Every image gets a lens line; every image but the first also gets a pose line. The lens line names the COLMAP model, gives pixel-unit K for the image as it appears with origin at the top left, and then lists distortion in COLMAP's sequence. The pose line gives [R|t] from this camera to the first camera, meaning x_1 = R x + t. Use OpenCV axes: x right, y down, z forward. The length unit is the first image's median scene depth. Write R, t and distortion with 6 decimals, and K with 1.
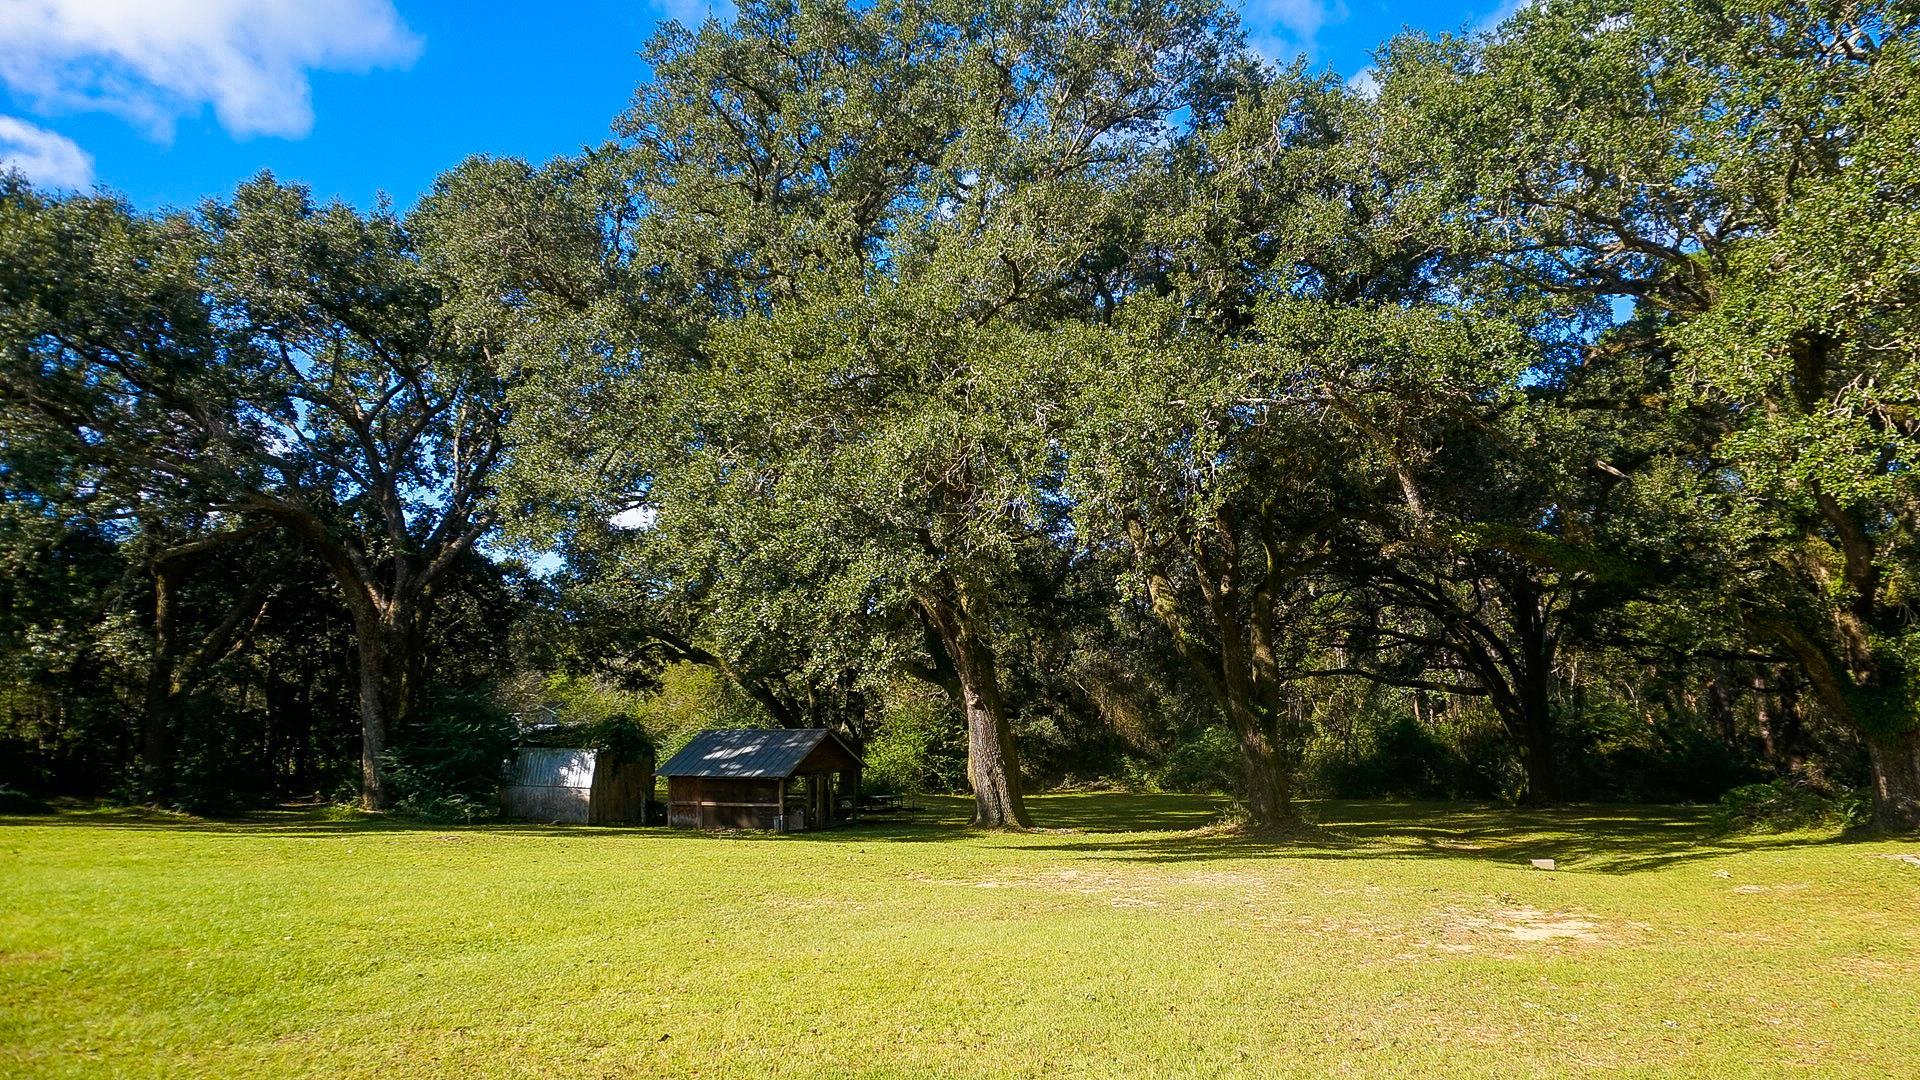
lens RADIAL K [[1281.4, 0, 954.3], [0, 1281.4, 529.6], [0, 0, 1]] dist [-0.040887, 0.036054]
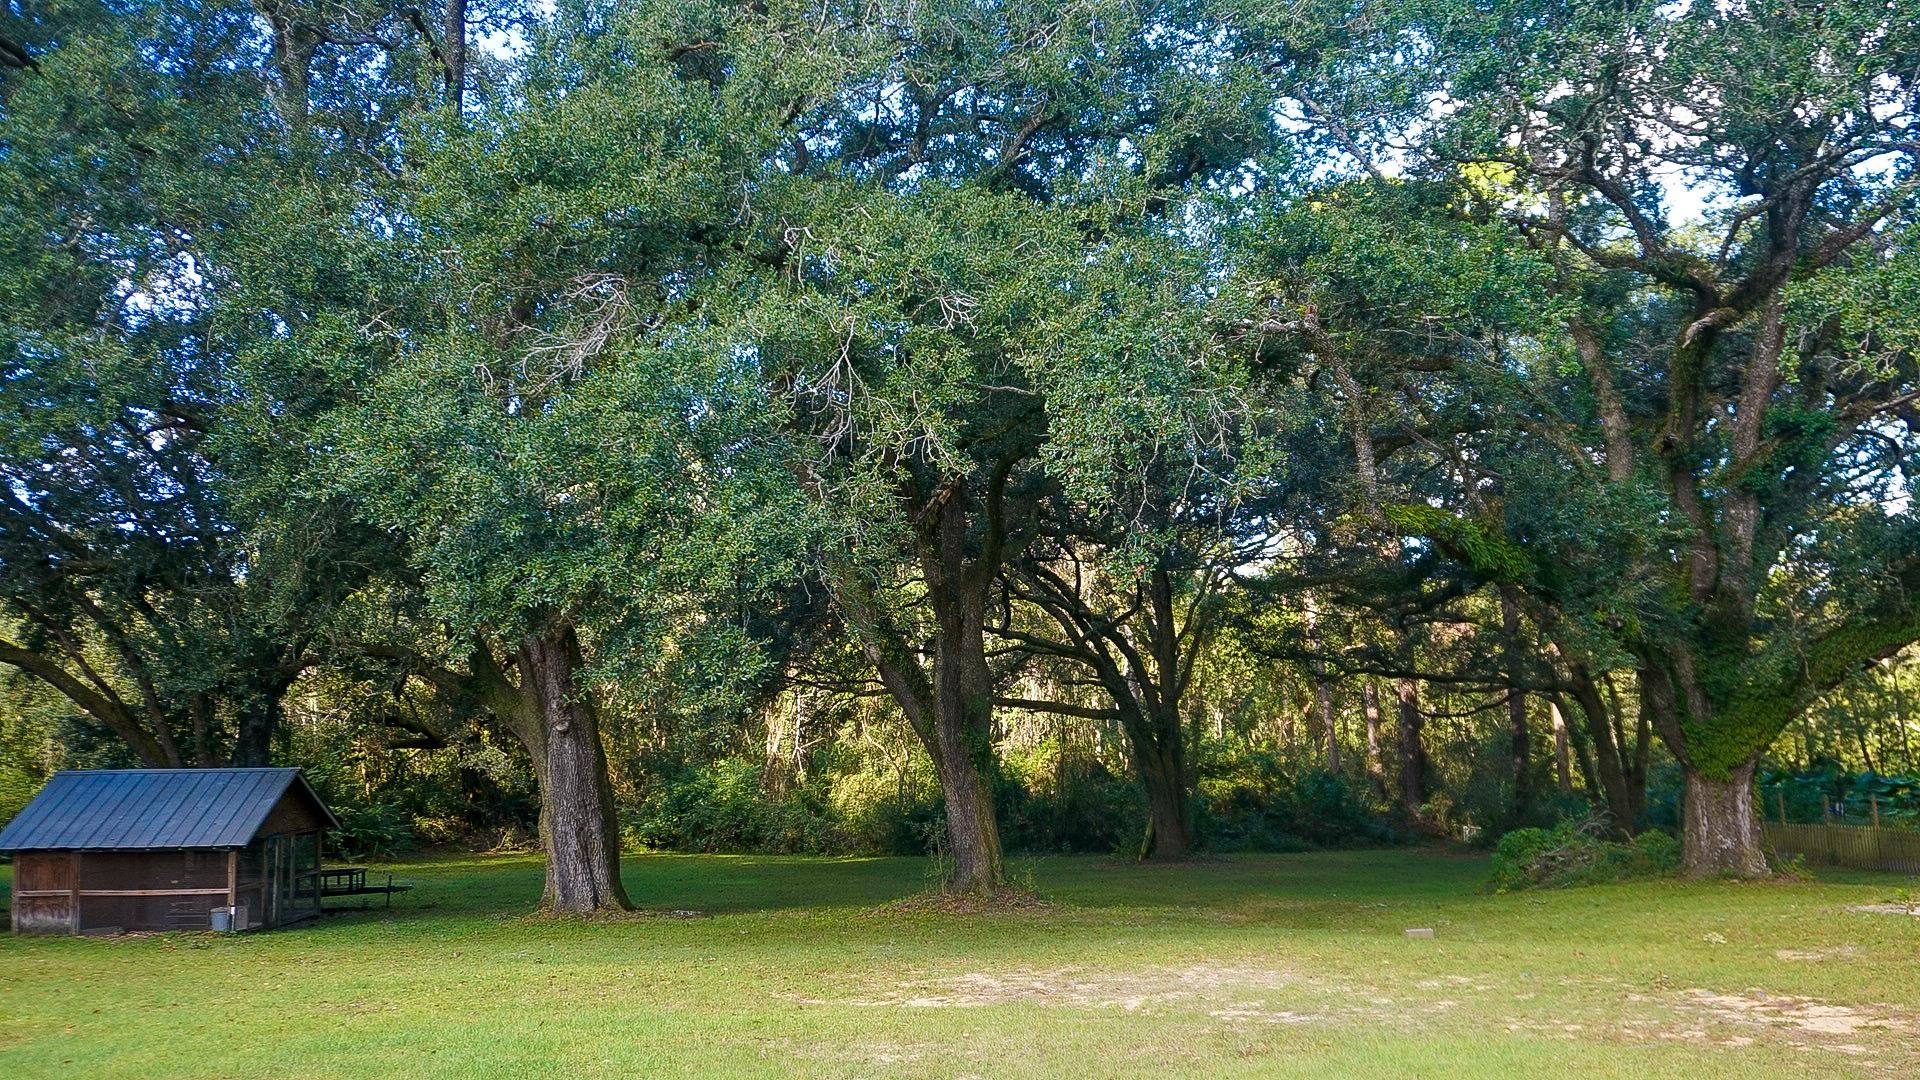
lens RADIAL K [[1762.1, 0, 956.4], [0, 1762.1, 544.3], [0, 0, 1]] dist [-0.016344, 0.000000]
pose [[0.907954, 0.044936, 0.416654, -0.174850], [-0.058362, 0.998104, 0.019535, 0.008828], [-0.414986, -0.042053, 0.908855, 0.078681]]
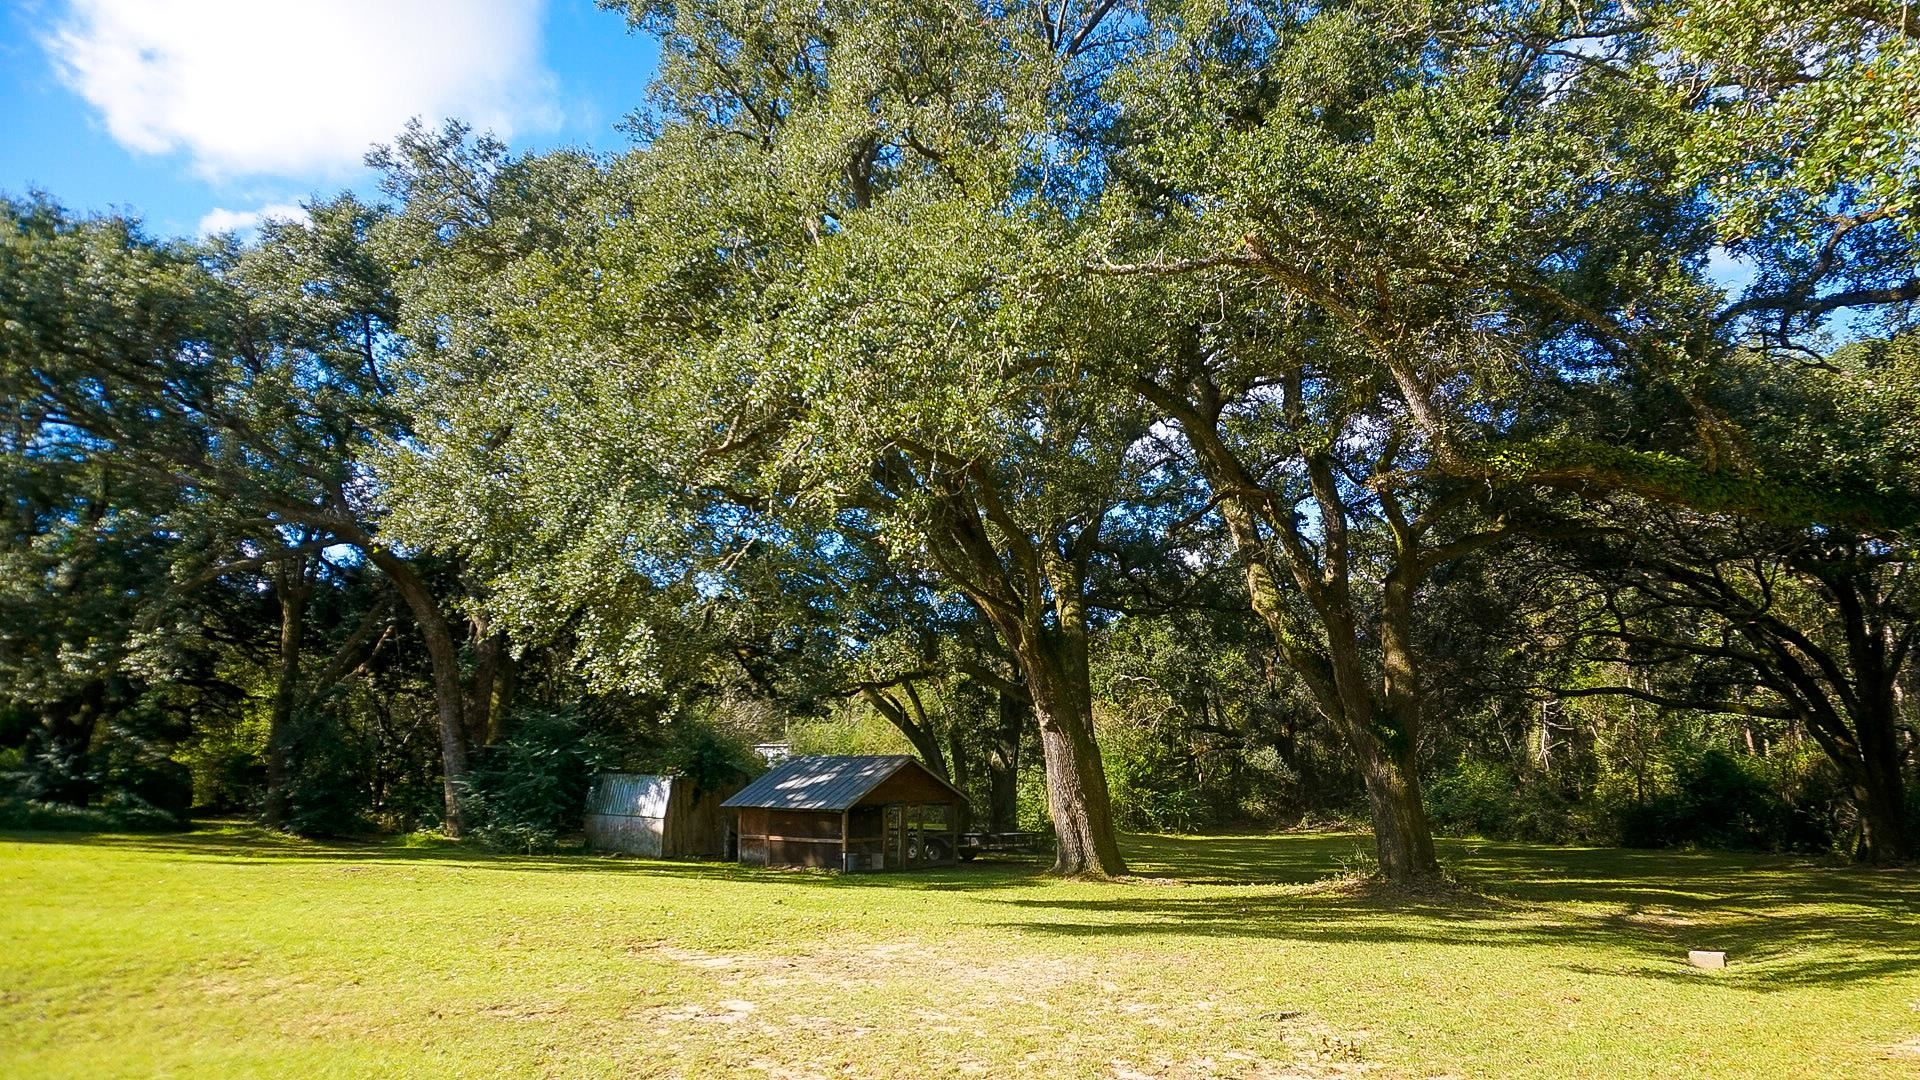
lens RADIAL K [[1281.4, 0, 972.2], [0, 1281.4, 556.3], [0, 0, 1]] dist [-0.040887, 0.036054]
pose [[0.967472, -0.033067, -0.250809, 0.171563], [0.031369, 0.999450, -0.010763, 0.031407], [0.251027, 0.002545, 0.967977, 0.169001]]
